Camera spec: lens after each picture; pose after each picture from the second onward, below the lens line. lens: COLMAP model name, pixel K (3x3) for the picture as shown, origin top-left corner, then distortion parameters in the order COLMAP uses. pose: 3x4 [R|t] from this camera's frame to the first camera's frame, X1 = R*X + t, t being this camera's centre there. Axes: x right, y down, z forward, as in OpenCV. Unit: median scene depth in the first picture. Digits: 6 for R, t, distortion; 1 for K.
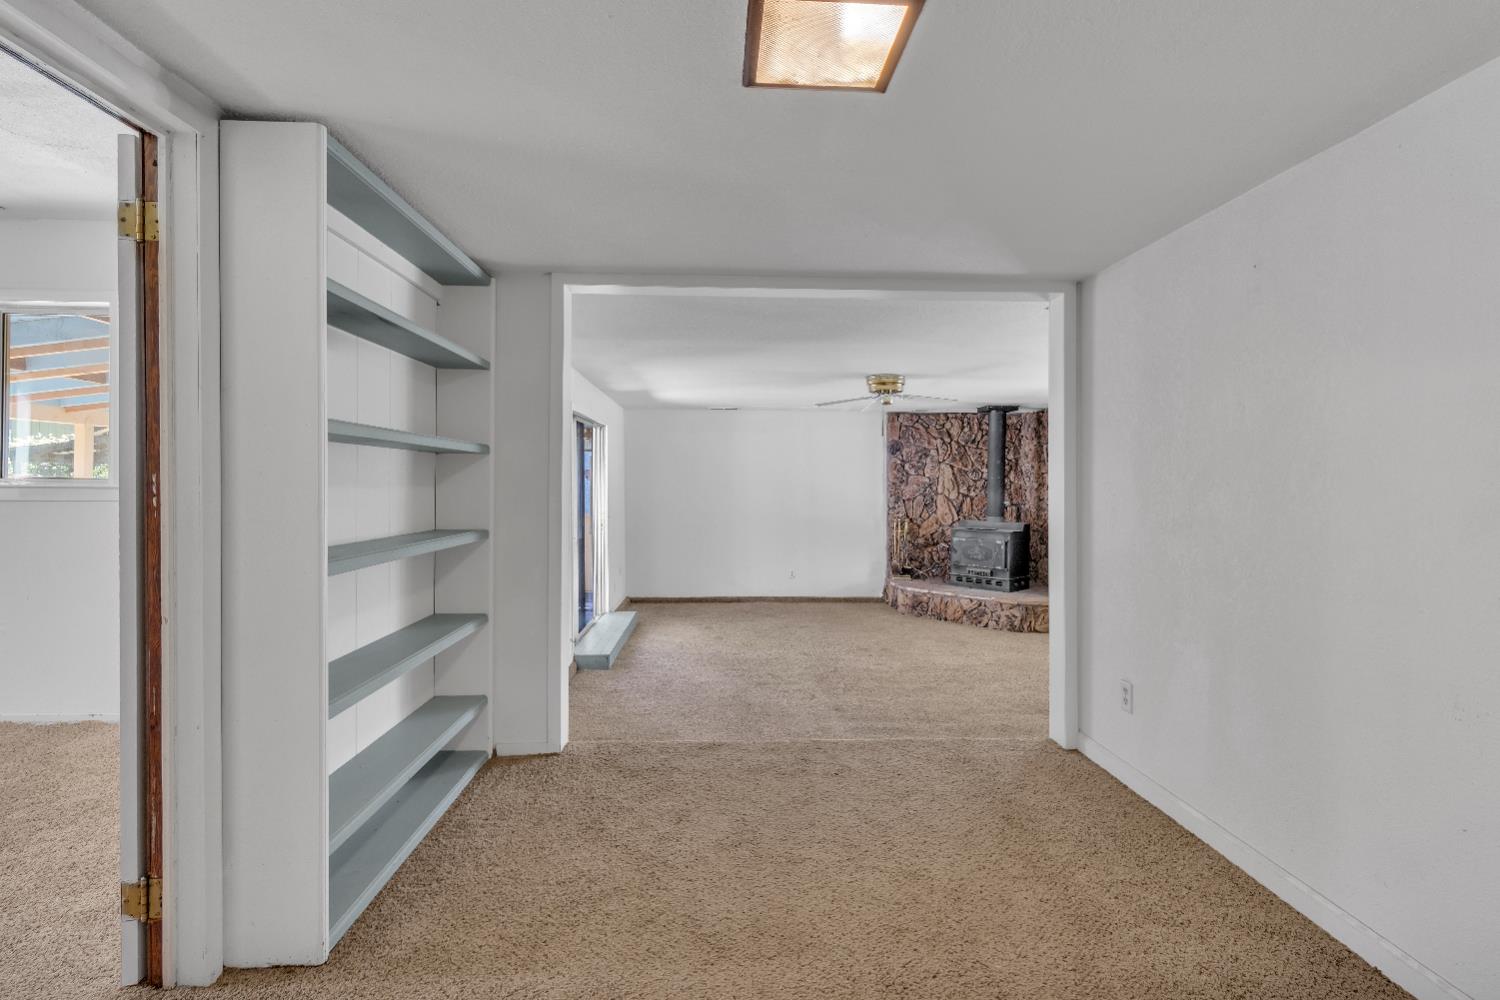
lens RADIAL K [[693.9, 0, 755.8], [0, 693.9, 490.5], [0, 0, 1]] dist [0.001274, -0.000023]
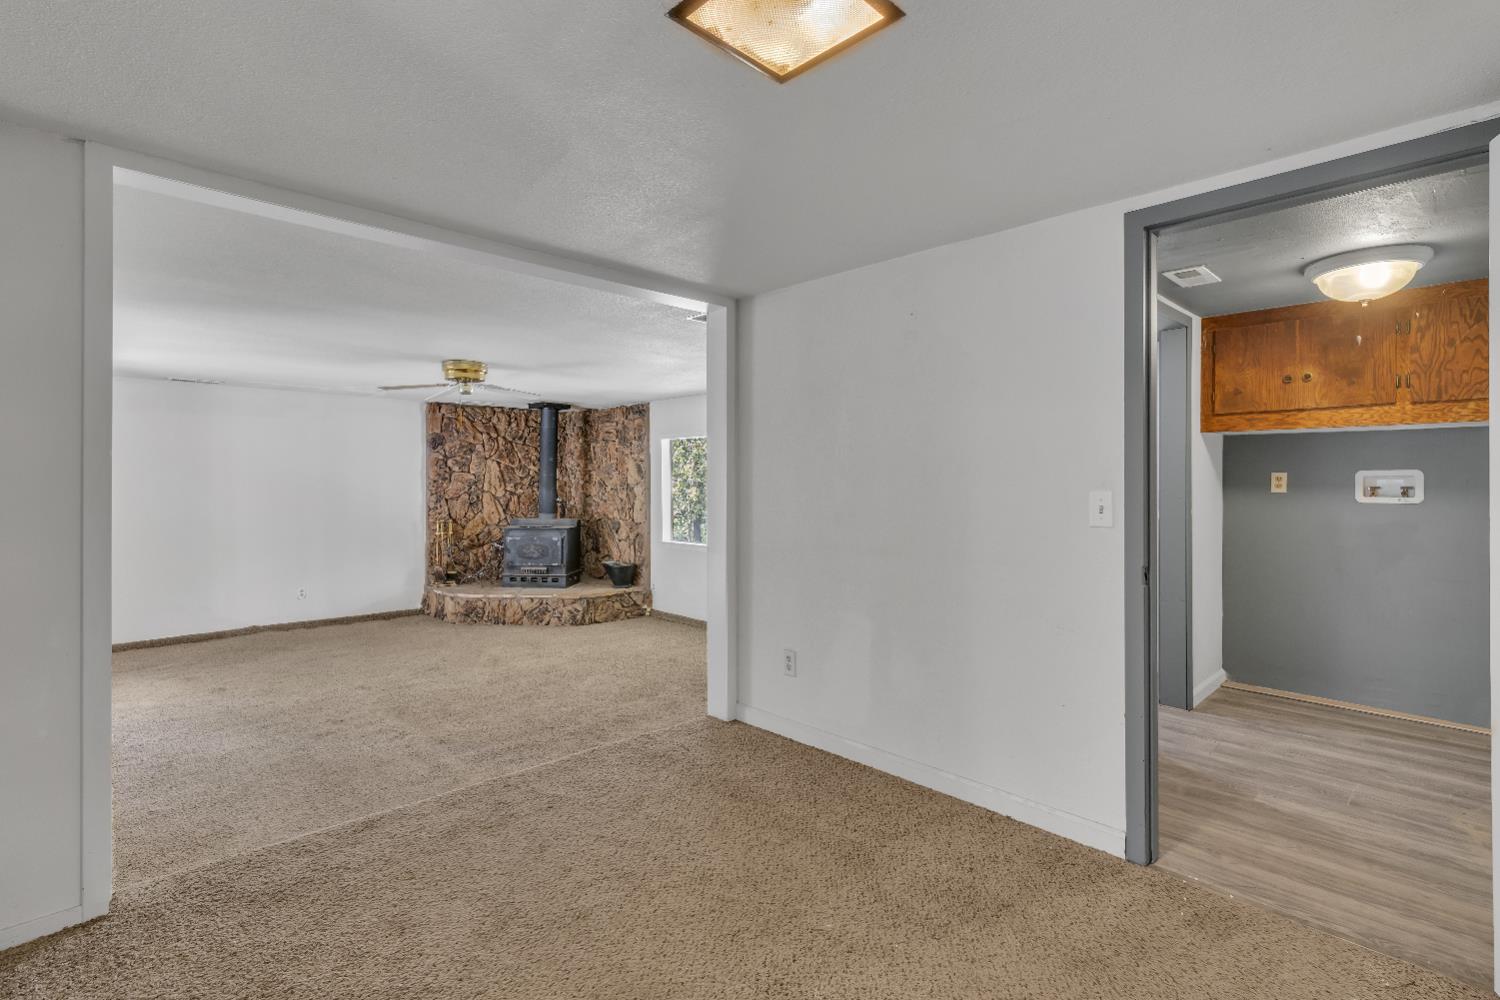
lens RADIAL K [[693.9, 0, 754.9], [0, 693.9, 492.6], [0, 0, 1]] dist [0.001274, -0.000023]
pose [[0.755569, -0.015245, 0.654892, -0.111577], [0.010058, 0.999881, 0.011671, -0.002020], [-0.654992, -0.002231, 0.755632, 0.064323]]
